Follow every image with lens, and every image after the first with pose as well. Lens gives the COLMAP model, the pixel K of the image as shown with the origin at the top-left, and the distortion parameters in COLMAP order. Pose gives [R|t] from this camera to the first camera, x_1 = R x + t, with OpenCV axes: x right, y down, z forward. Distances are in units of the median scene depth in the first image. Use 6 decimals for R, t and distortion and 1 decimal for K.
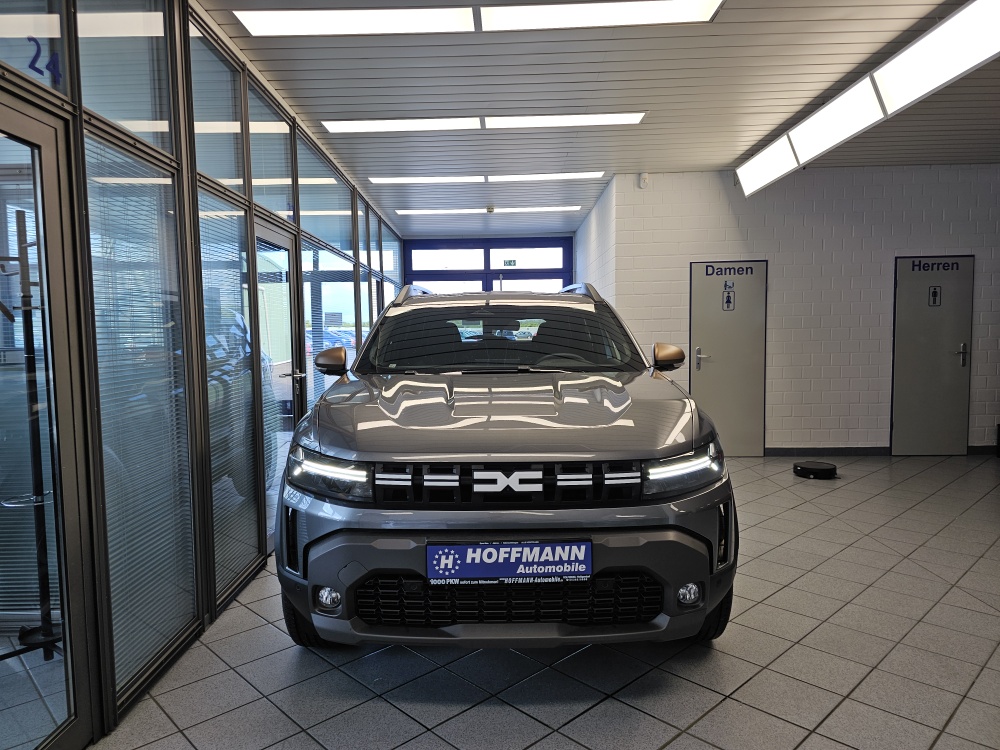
lens RADIAL K [[670.7, 0, 512.5], [0, 670.7, 379.0], [0, 0, 1]] dist [0.055282, -0.060503]
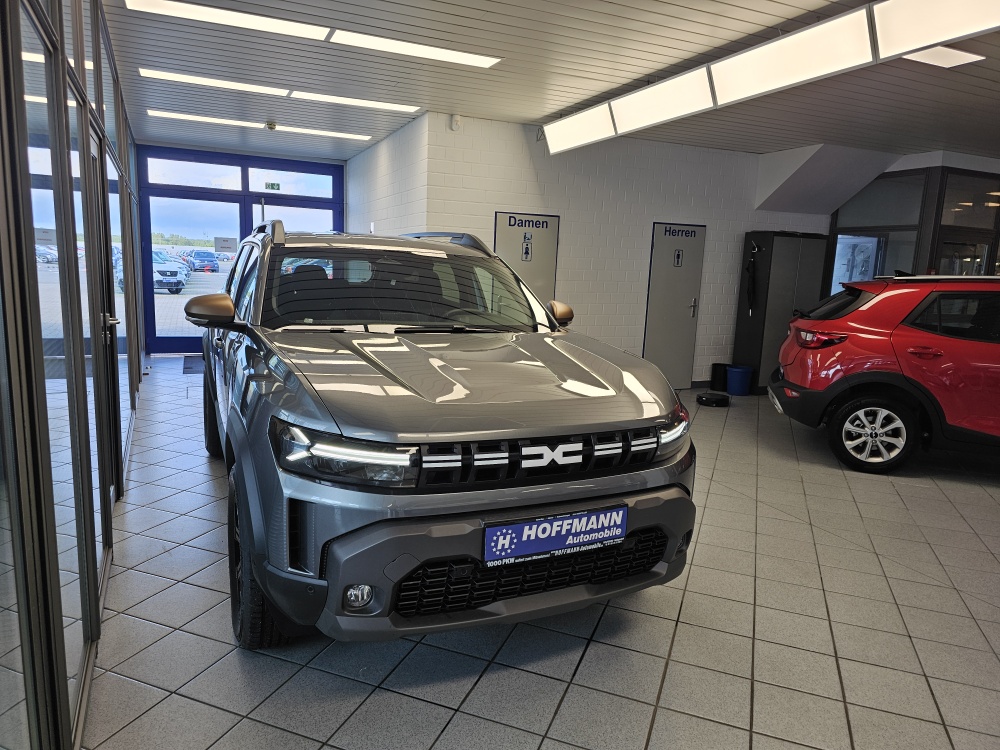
lens RADIAL K [[660.4, 0, 500.0], [0, 660.4, 375.0], [0, 0, 1]] dist [0.083586, -0.091594]
pose [[0.902950, -0.018322, 0.429356, -0.495758], [-0.024763, 0.995212, 0.094547, -0.056443], [-0.429032, -0.096003, 0.898173, 0.163979]]
